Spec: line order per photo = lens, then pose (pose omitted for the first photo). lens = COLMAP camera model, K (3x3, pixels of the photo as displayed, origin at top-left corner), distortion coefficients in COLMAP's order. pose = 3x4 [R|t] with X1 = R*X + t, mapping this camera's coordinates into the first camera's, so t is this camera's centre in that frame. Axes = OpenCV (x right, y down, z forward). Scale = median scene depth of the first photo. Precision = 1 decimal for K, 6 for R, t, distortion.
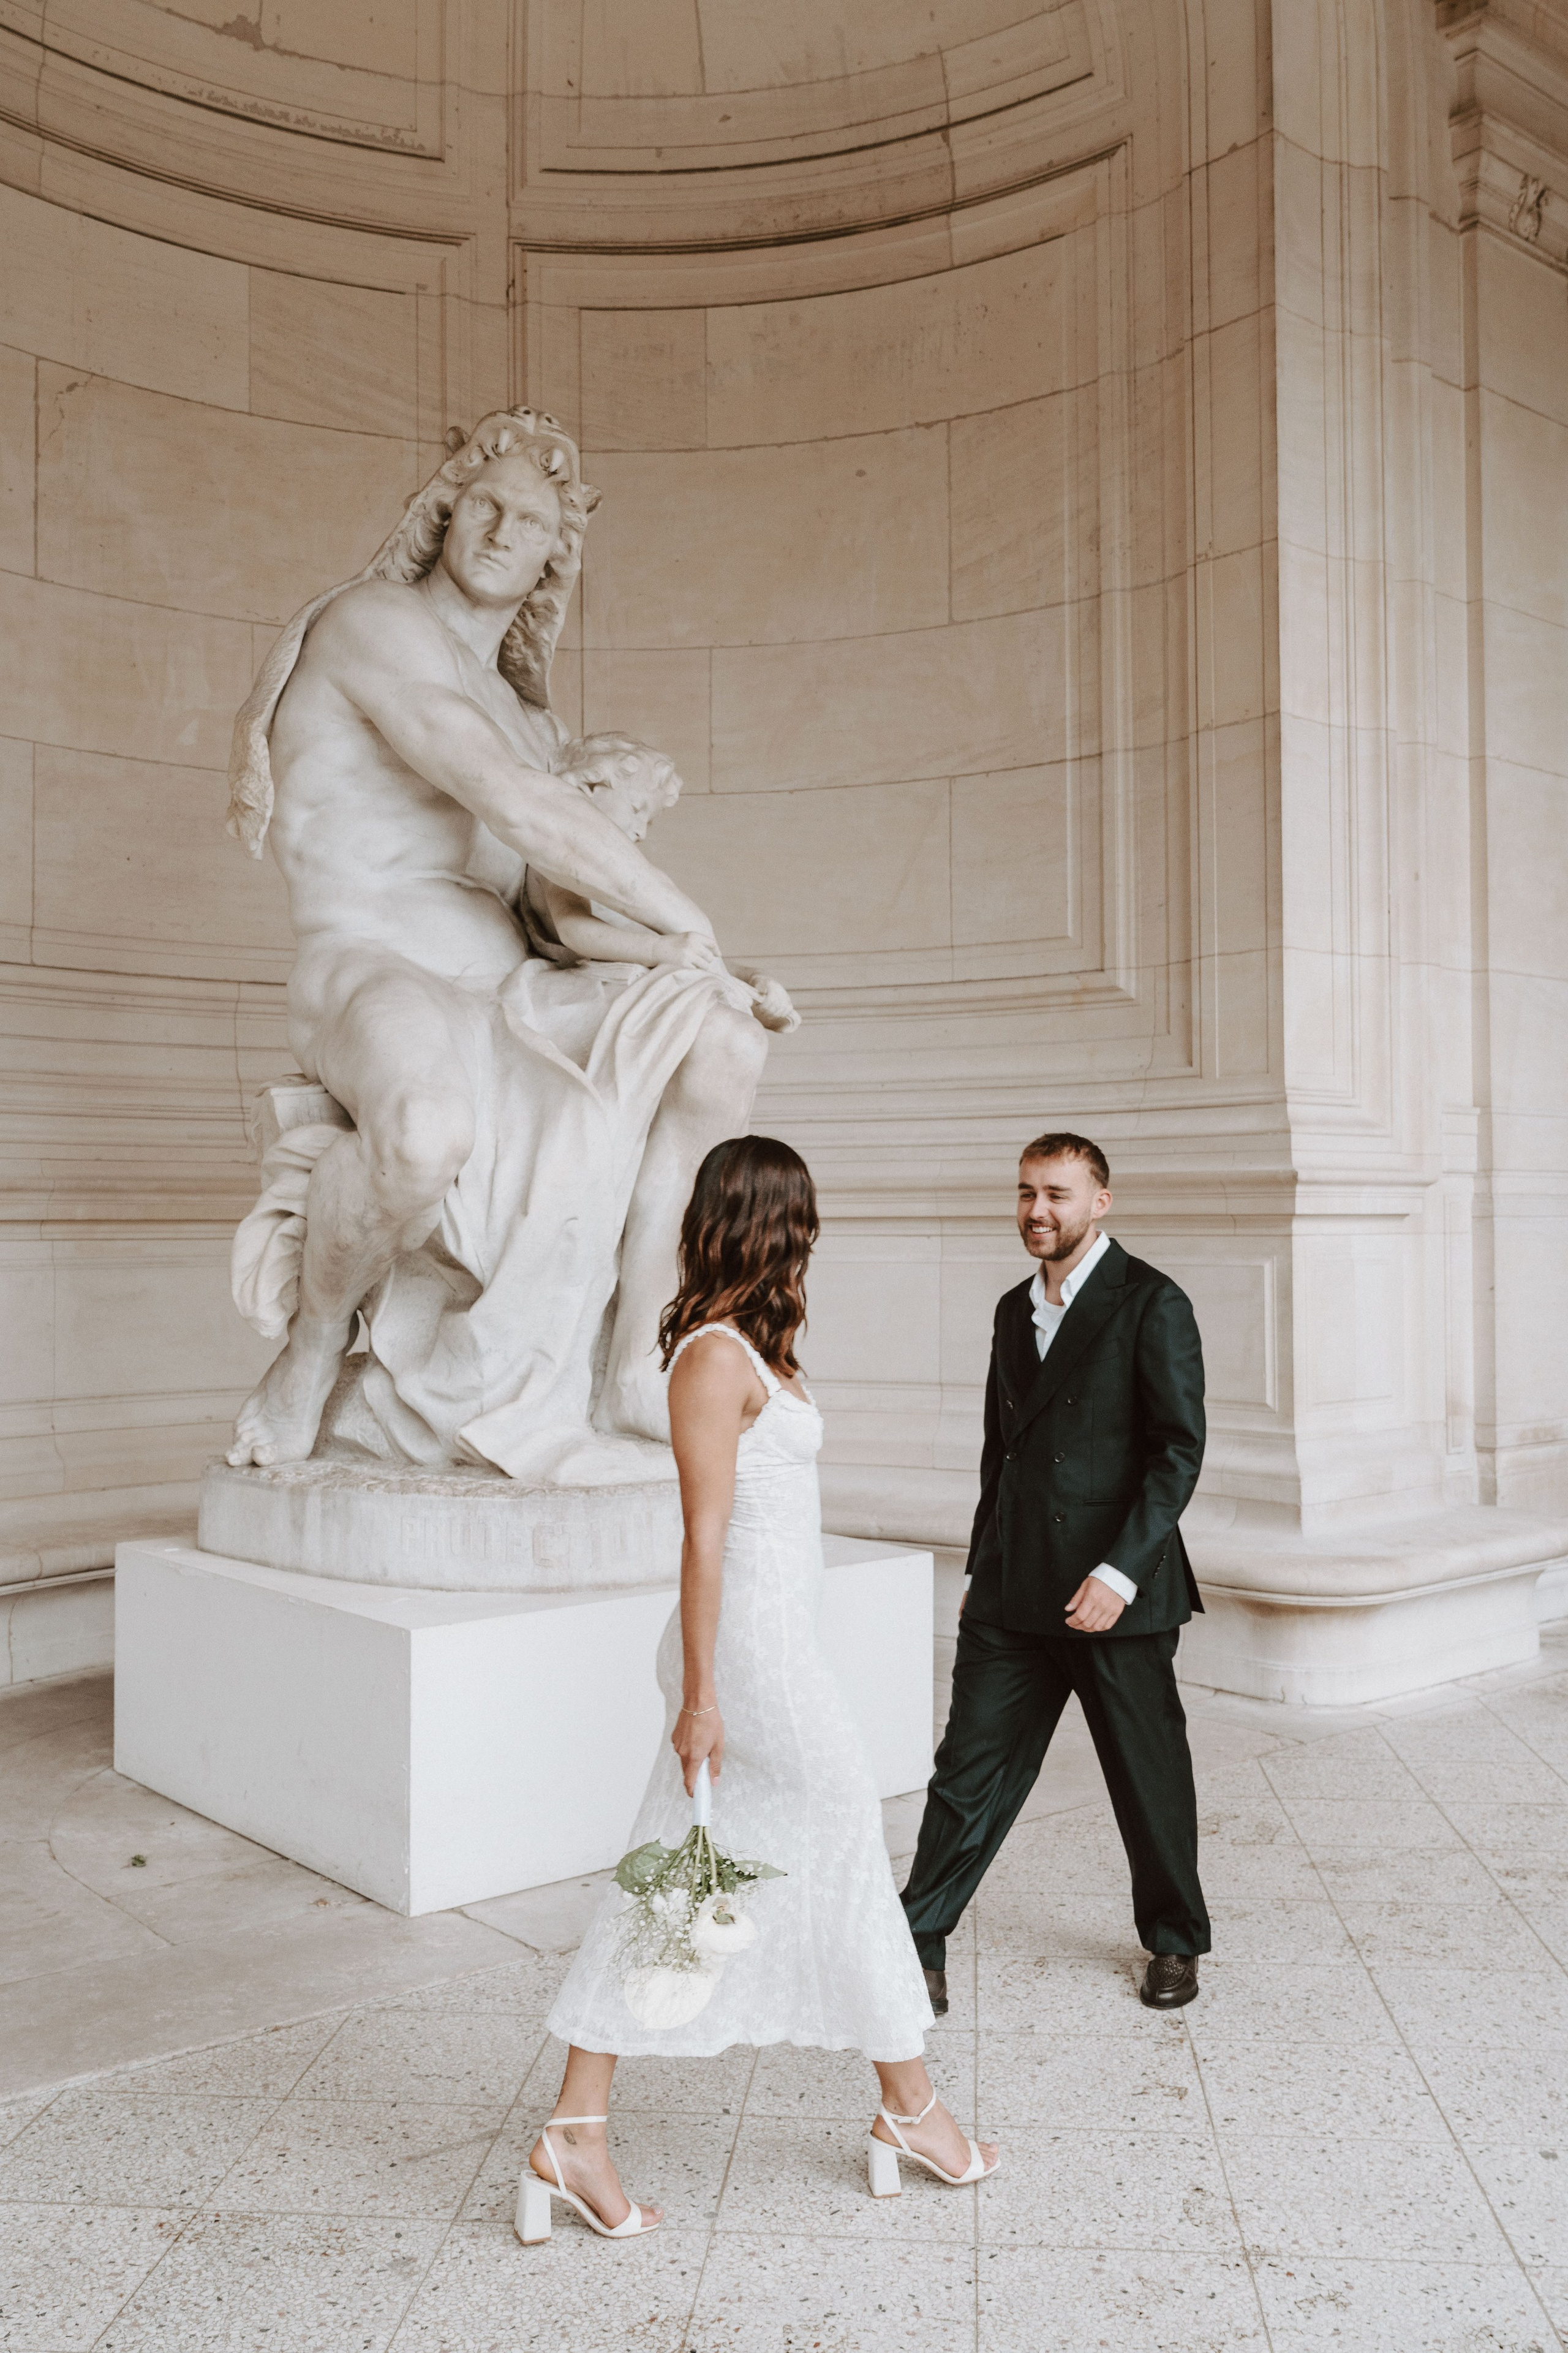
lens RADIAL K [[2039.2, 0, 814.2], [0, 2039.2, 1176.0], [0, 0, 1]] dist [-0.004677, 0.009058]
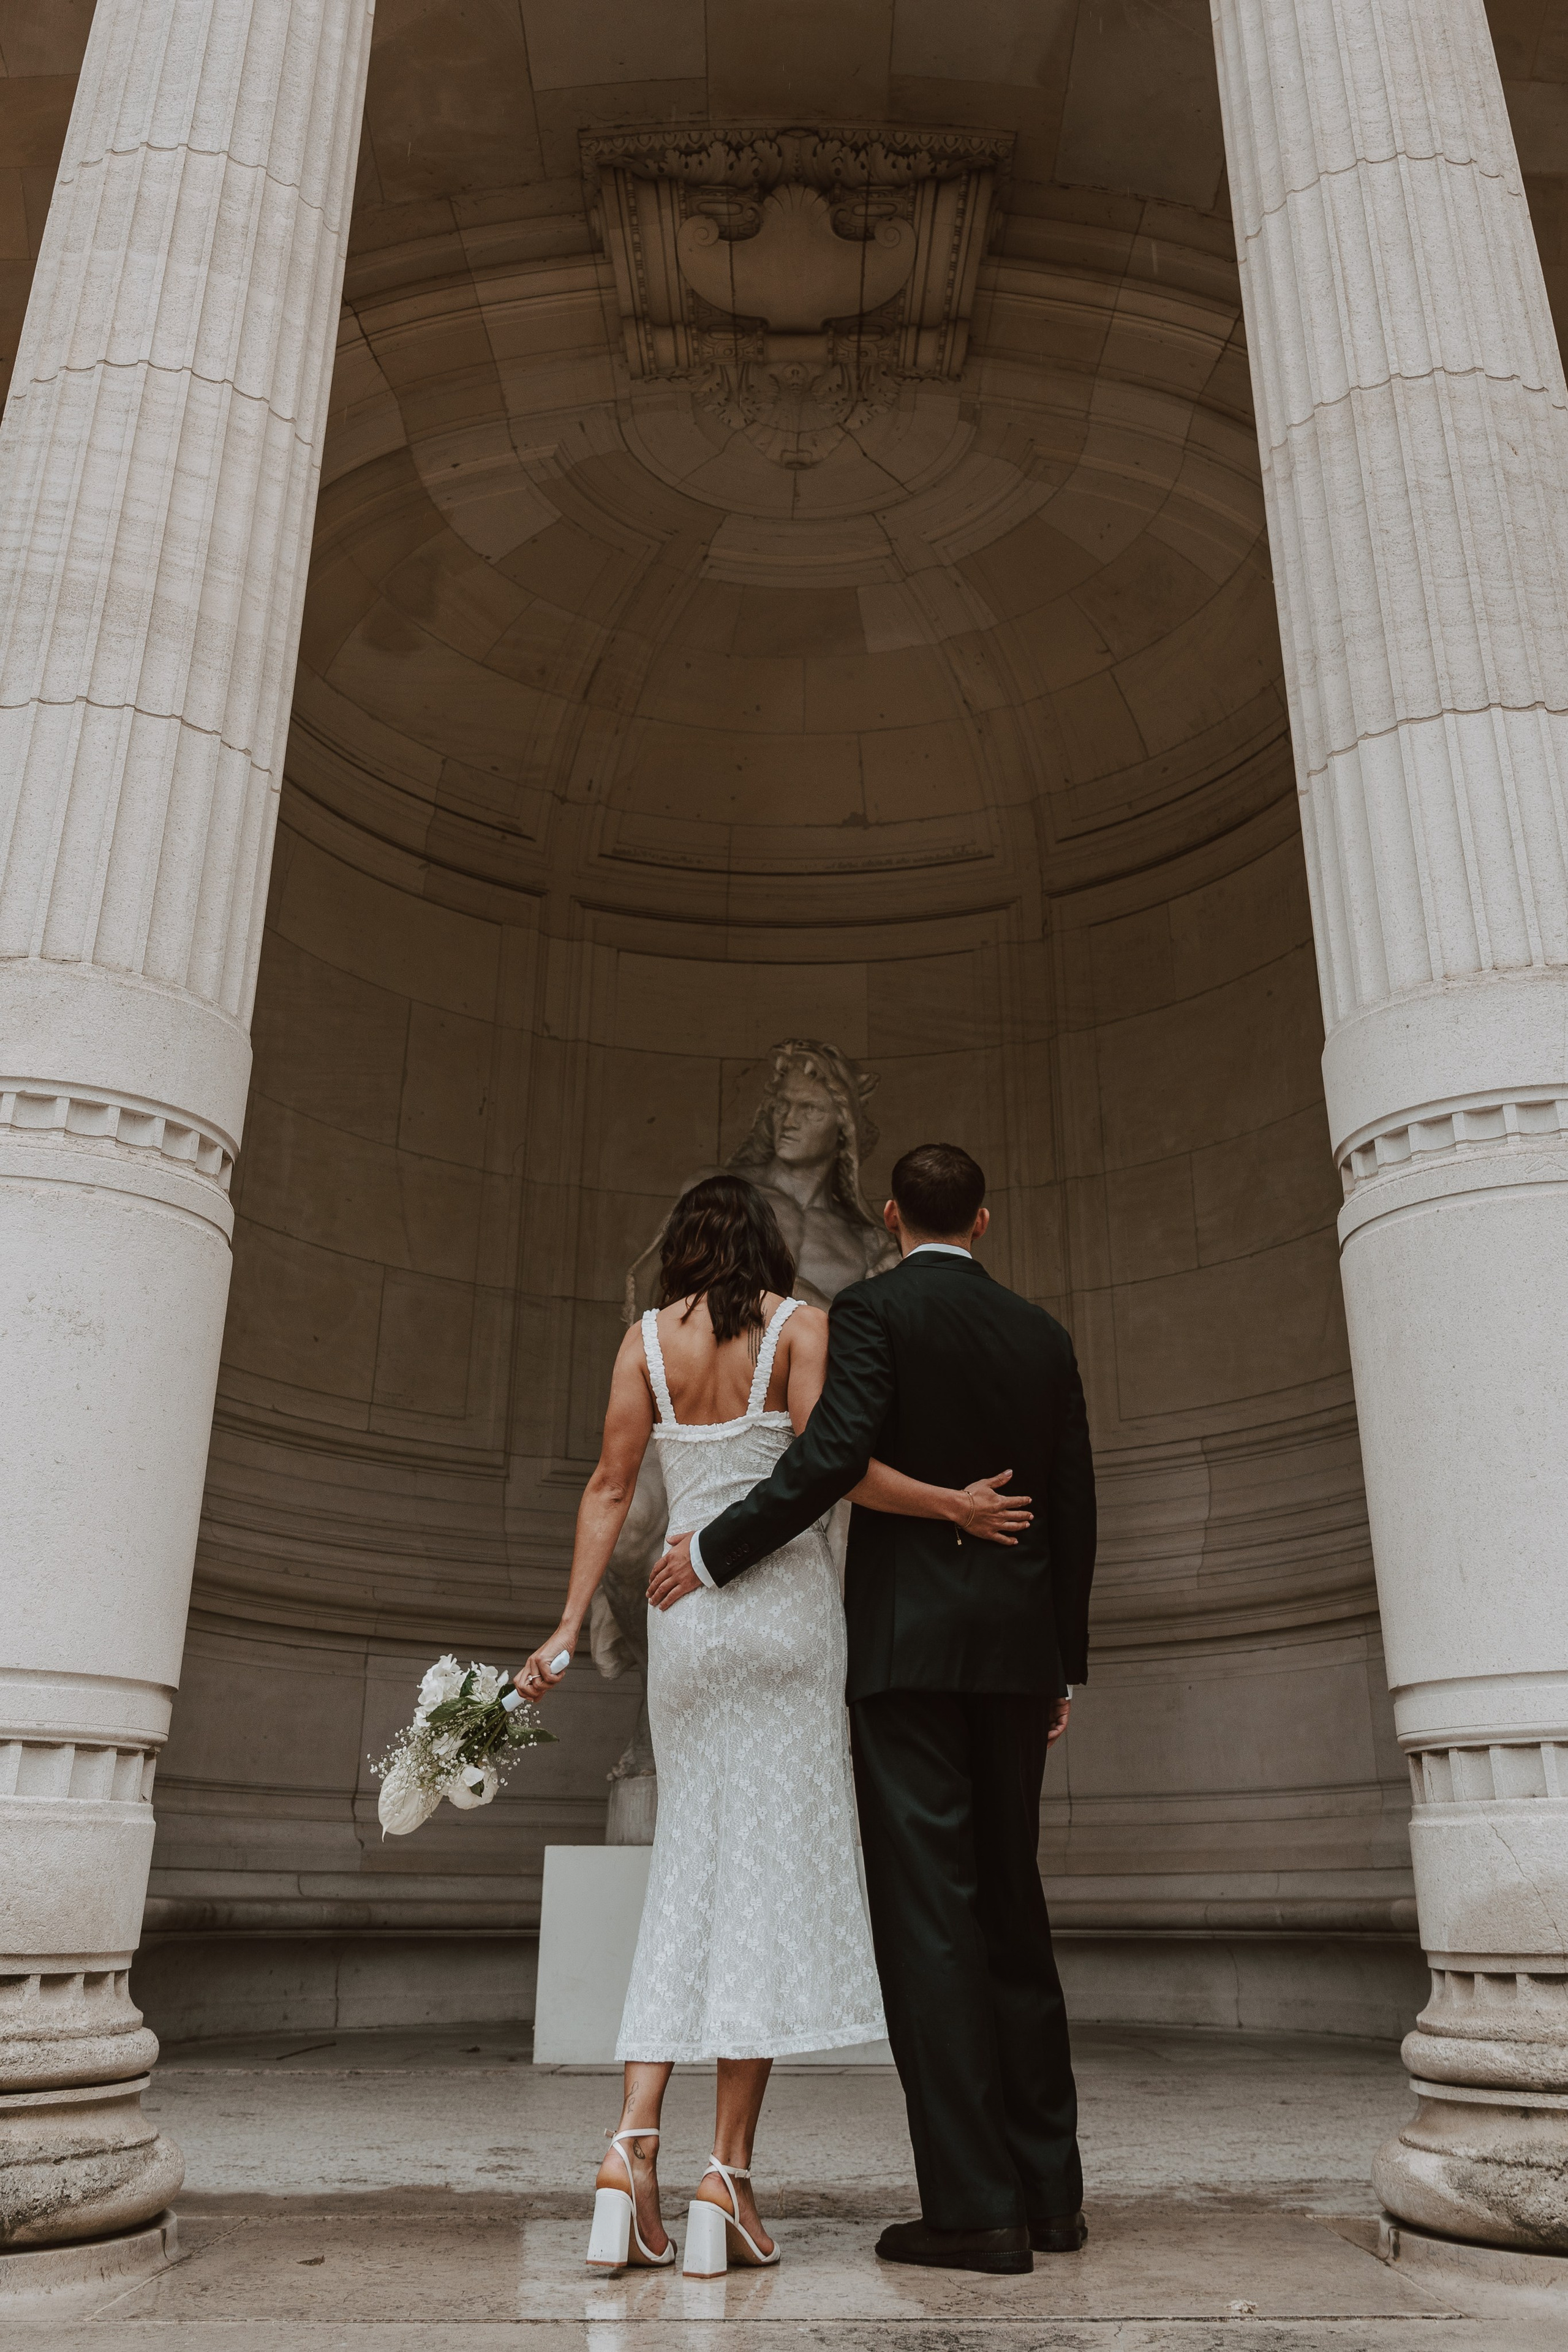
lens RADIAL K [[2163.3, 0, 835.1], [0, 2163.3, 780.9], [0, 0, 1]] dist [-0.009235, 0.000938]
pose [[0.768618, -0.294093, -0.568098, 0.932702], [0.011209, 0.894114, -0.447699, 0.197951], [0.639610, 0.337742, 0.690529, -0.198911]]
